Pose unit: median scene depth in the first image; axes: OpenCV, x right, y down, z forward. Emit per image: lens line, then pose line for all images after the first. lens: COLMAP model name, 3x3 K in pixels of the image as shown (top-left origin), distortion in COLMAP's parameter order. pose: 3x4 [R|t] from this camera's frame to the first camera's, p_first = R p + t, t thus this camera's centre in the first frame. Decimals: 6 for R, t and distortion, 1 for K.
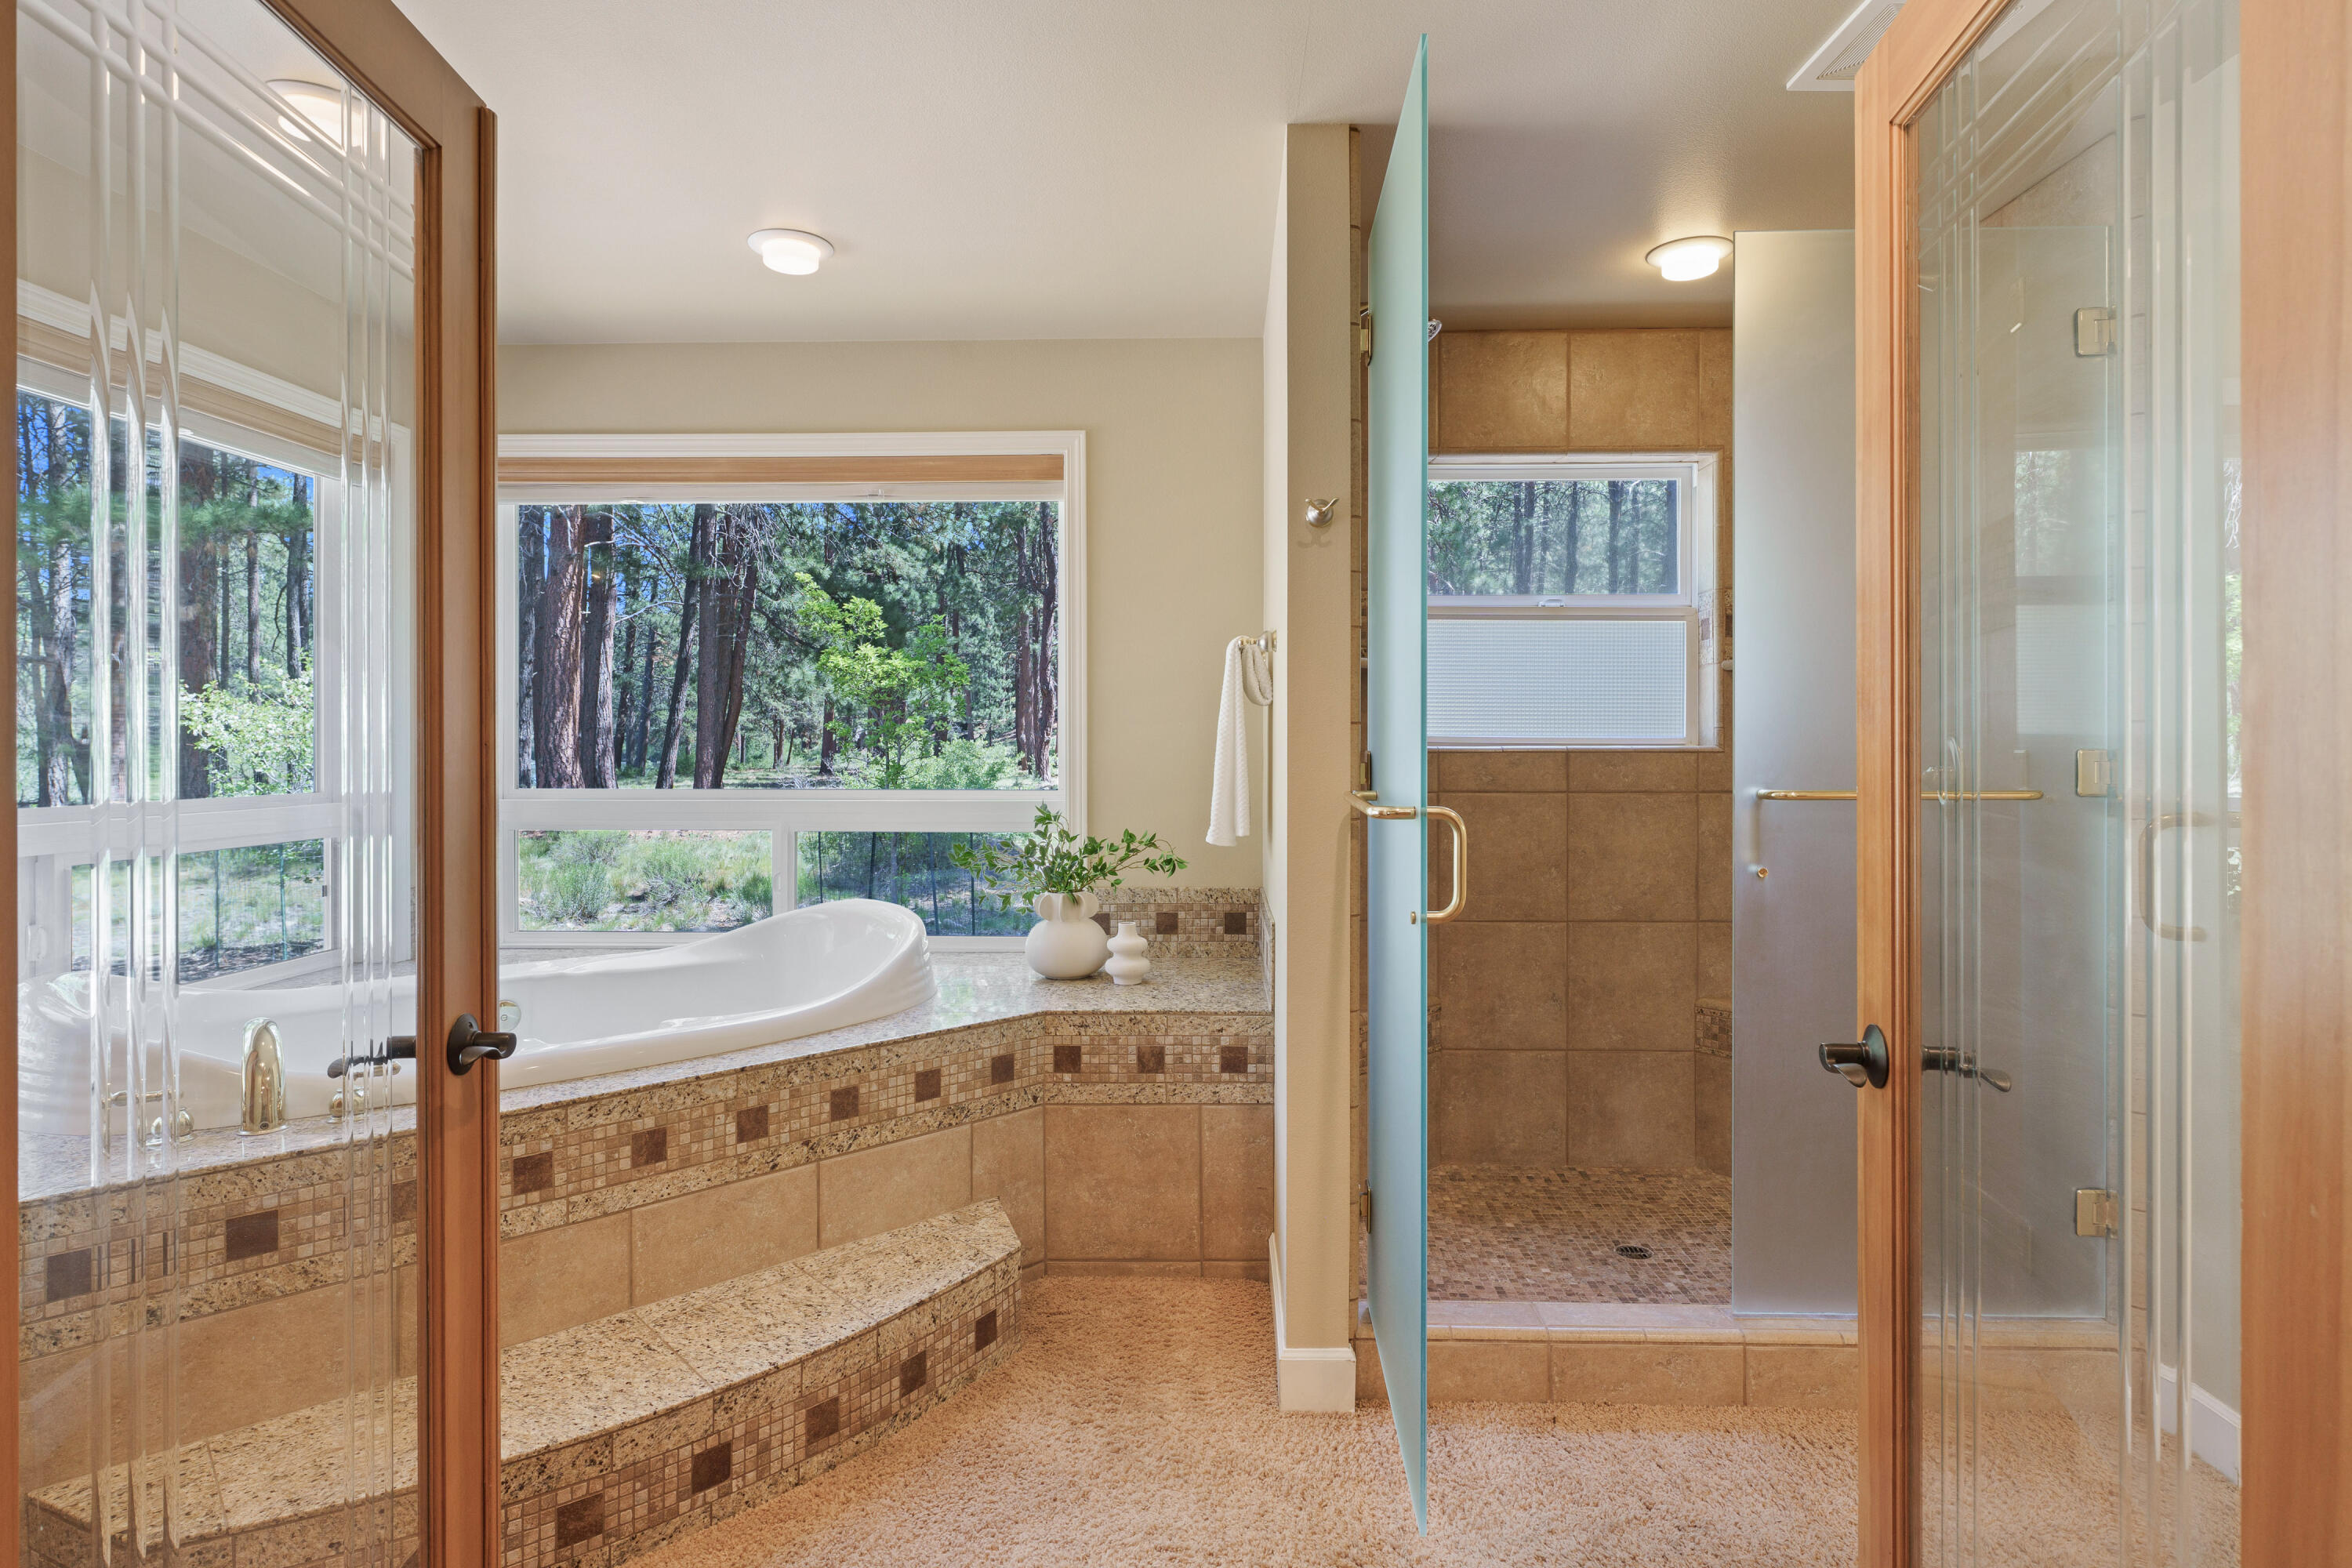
lens RADIAL K [[1237.5, 0, 1166.5], [0, 1237.5, 741.4], [0, 0, 1]] dist [0.007525, -0.004672]
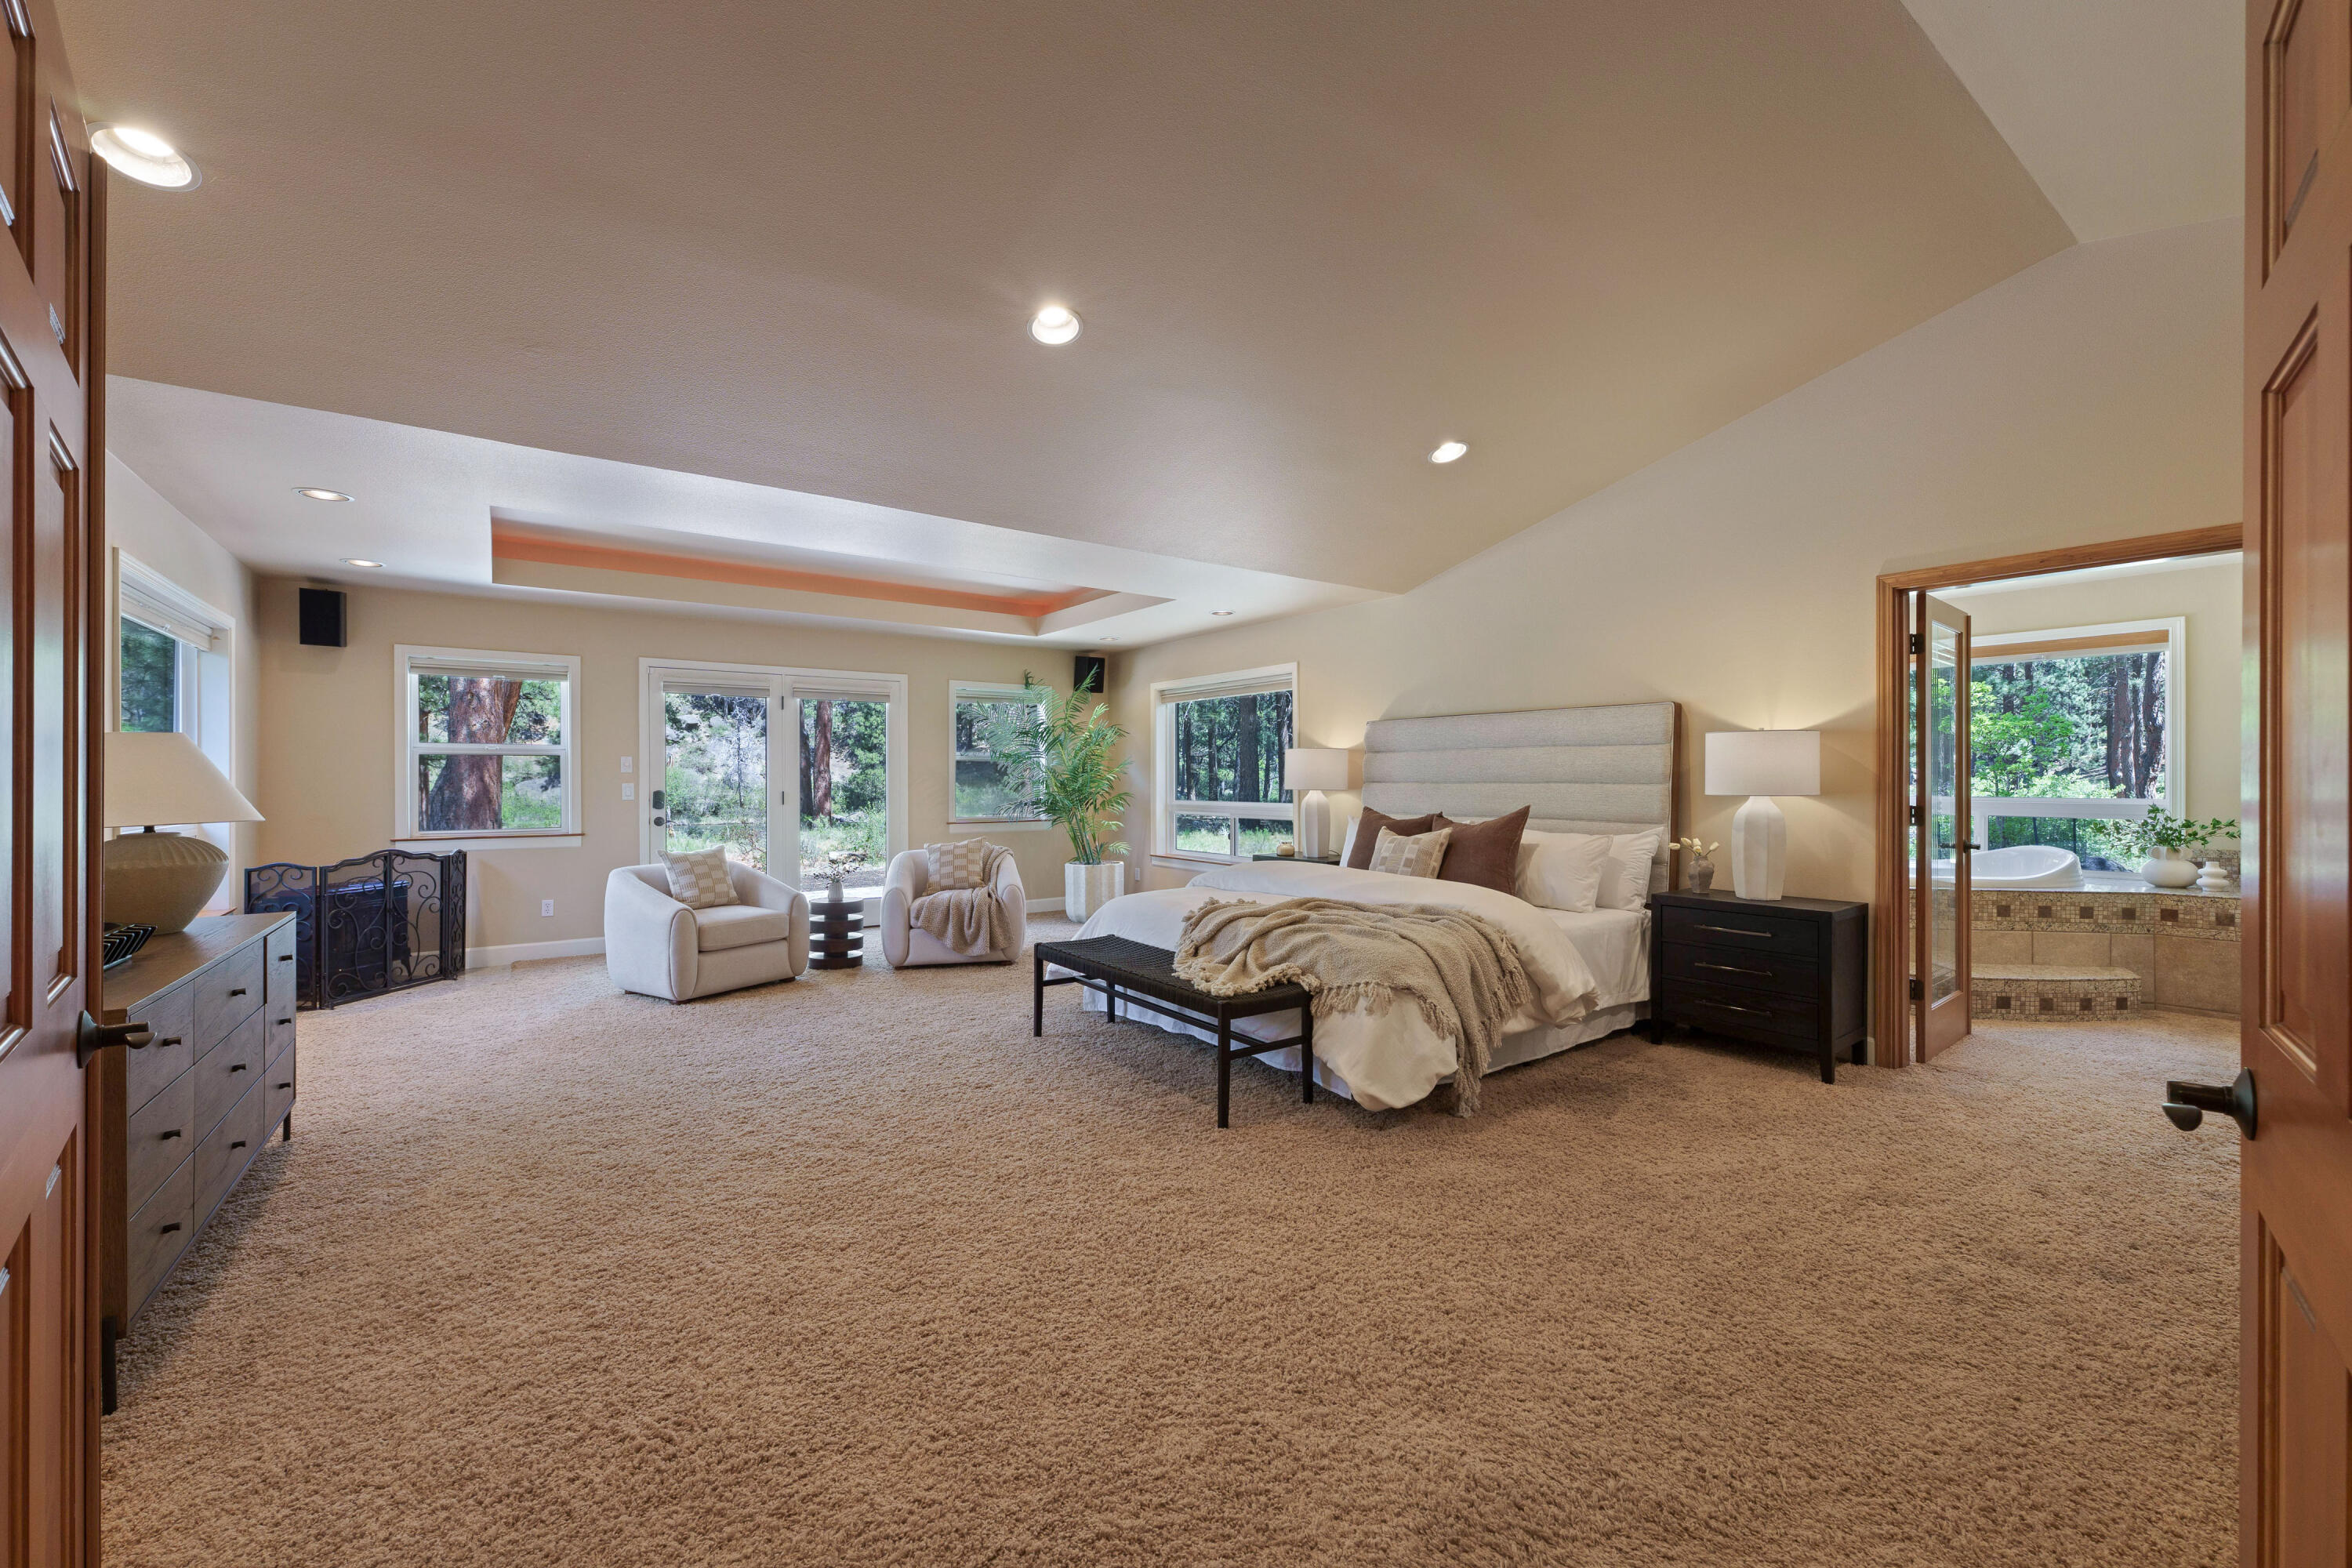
lens RADIAL K [[919.5, 0, 1178.3], [0, 919.5, 782.7], [0, 0, 1]] dist [-0.002957, 0.000068]
pose [[0.611960, 0.003161, -0.790882, 0.107808], [0.000799, 0.999989, 0.004615, 0.005570], [0.790888, -0.003456, 0.611951, -1.159391]]
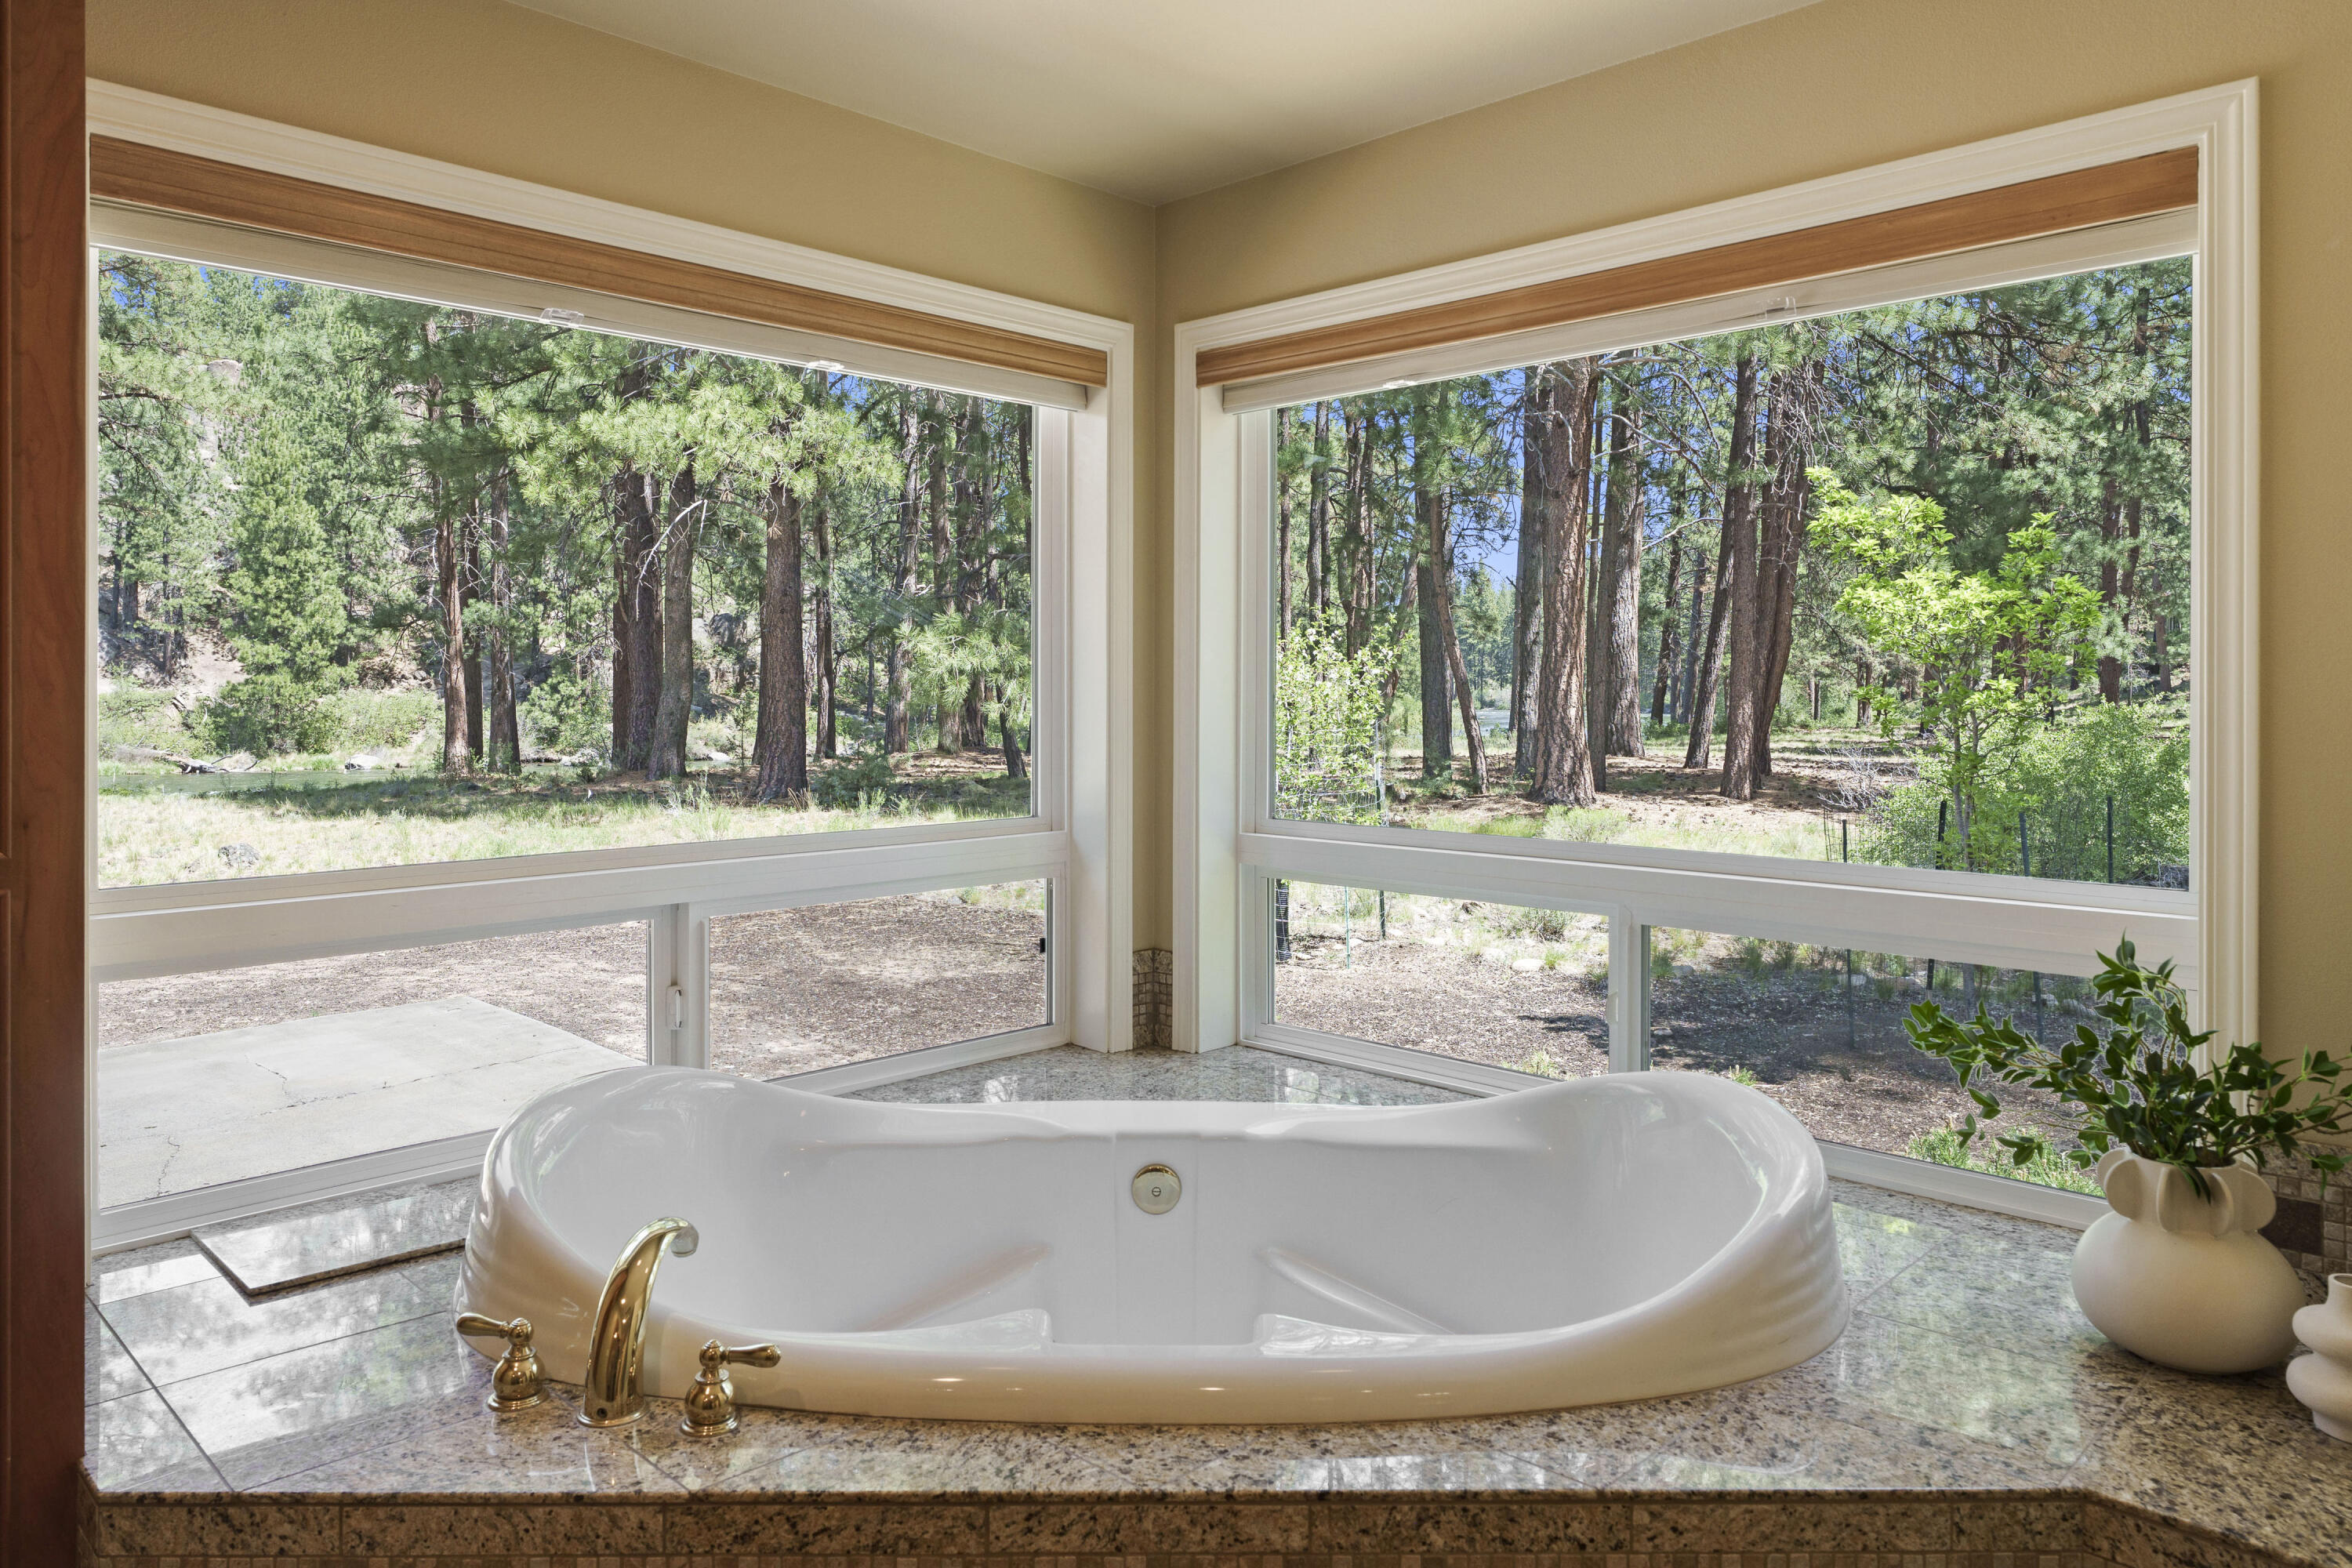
lens RADIAL K [[1549.2, 0, 1153.5], [0, 1549.2, 699.0], [0, 0, 1]] dist [-0.006024, 0.002000]
pose [[0.739436, 0.002973, -0.673221, 0.013493], [0.001130, 0.999983, 0.005657, -0.036514], [0.673226, -0.004944, 0.739420, 0.337979]]
